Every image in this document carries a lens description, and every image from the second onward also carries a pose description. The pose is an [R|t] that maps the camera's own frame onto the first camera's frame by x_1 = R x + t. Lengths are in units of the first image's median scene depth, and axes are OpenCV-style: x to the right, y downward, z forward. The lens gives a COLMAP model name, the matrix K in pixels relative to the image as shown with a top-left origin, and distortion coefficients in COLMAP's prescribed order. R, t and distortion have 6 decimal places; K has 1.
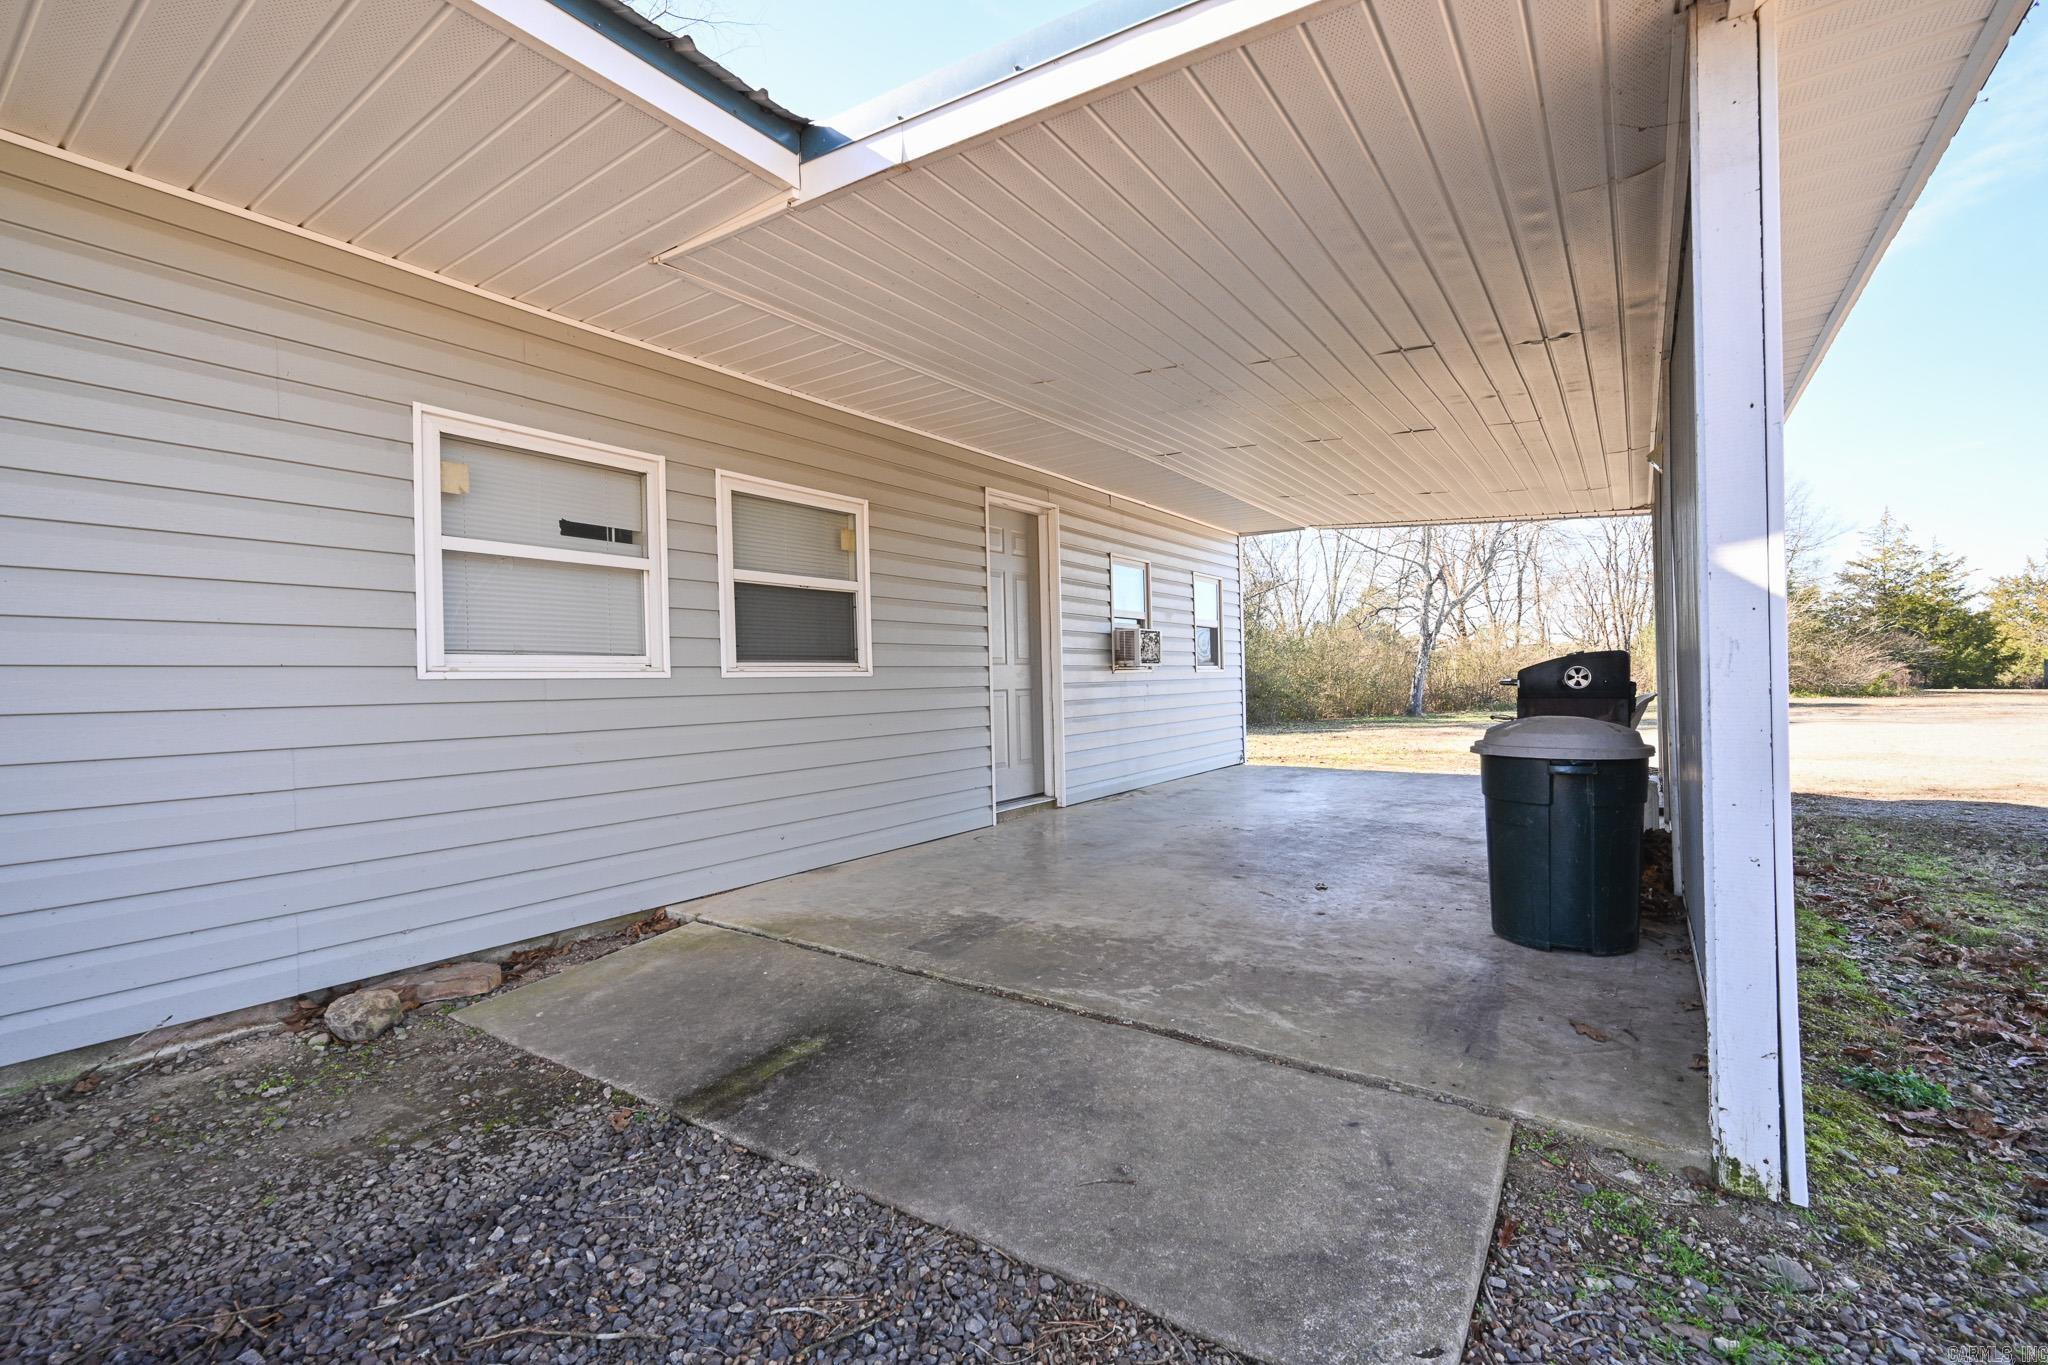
lens RADIAL K [[913.4, 0, 1017.9], [0, 913.4, 682.4], [0, 0, 1]] dist [-0.003425, -0.000542]
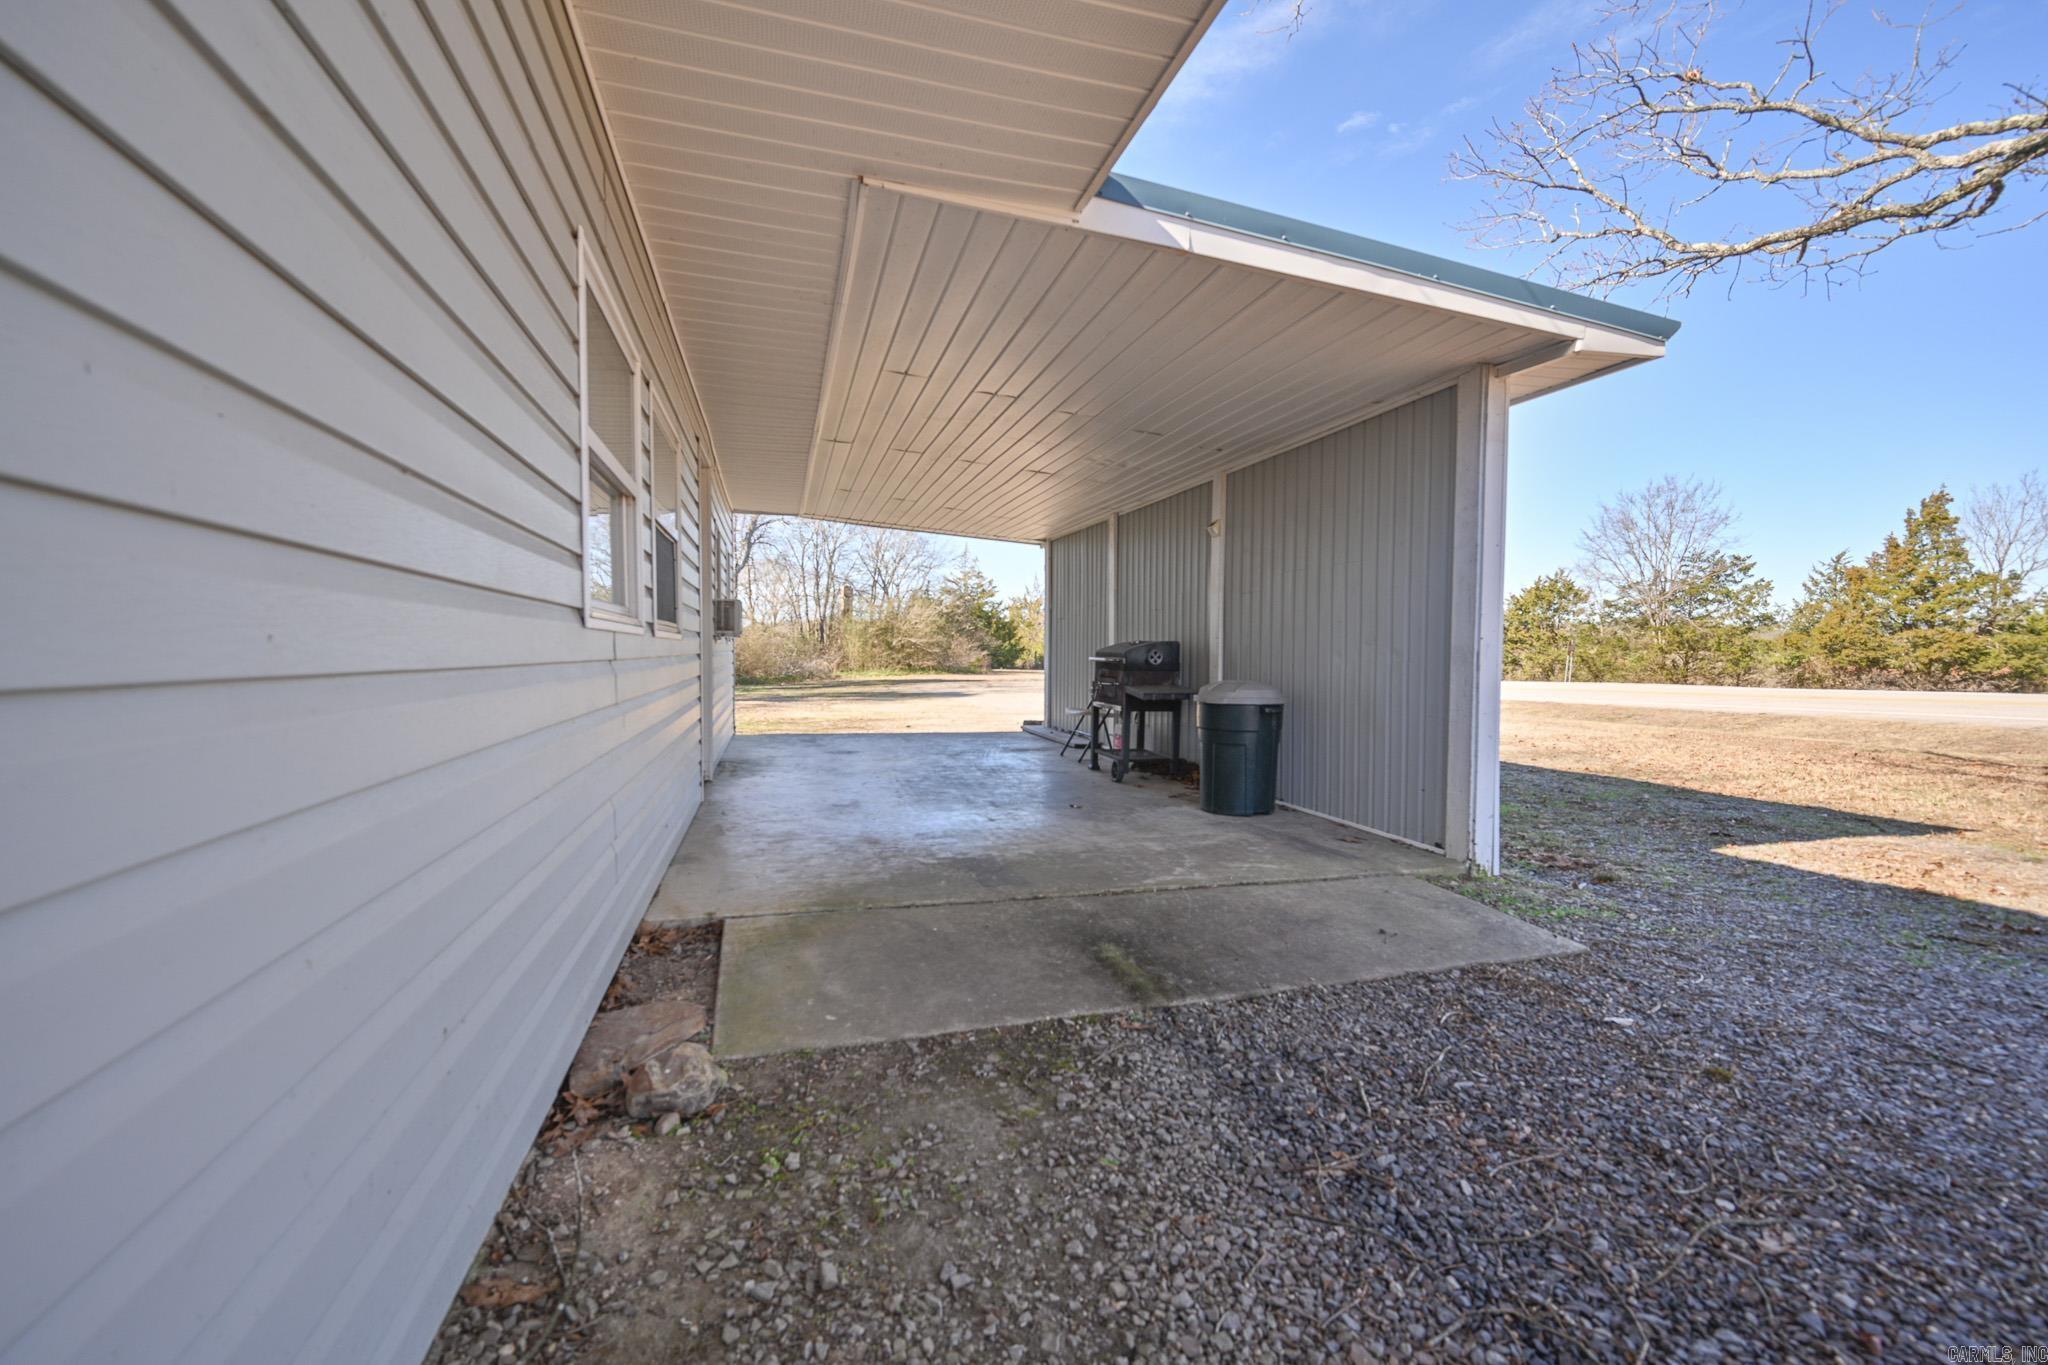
lens RADIAL K [[913.4, 0, 1043.2], [0, 913.4, 683.2], [0, 0, 1]] dist [-0.003425, -0.000542]
pose [[0.593407, -0.001997, 0.804900, -1.201557], [-0.019282, 0.999675, 0.016696, 0.026719], [-0.804672, -0.025428, 0.593175, 0.351430]]
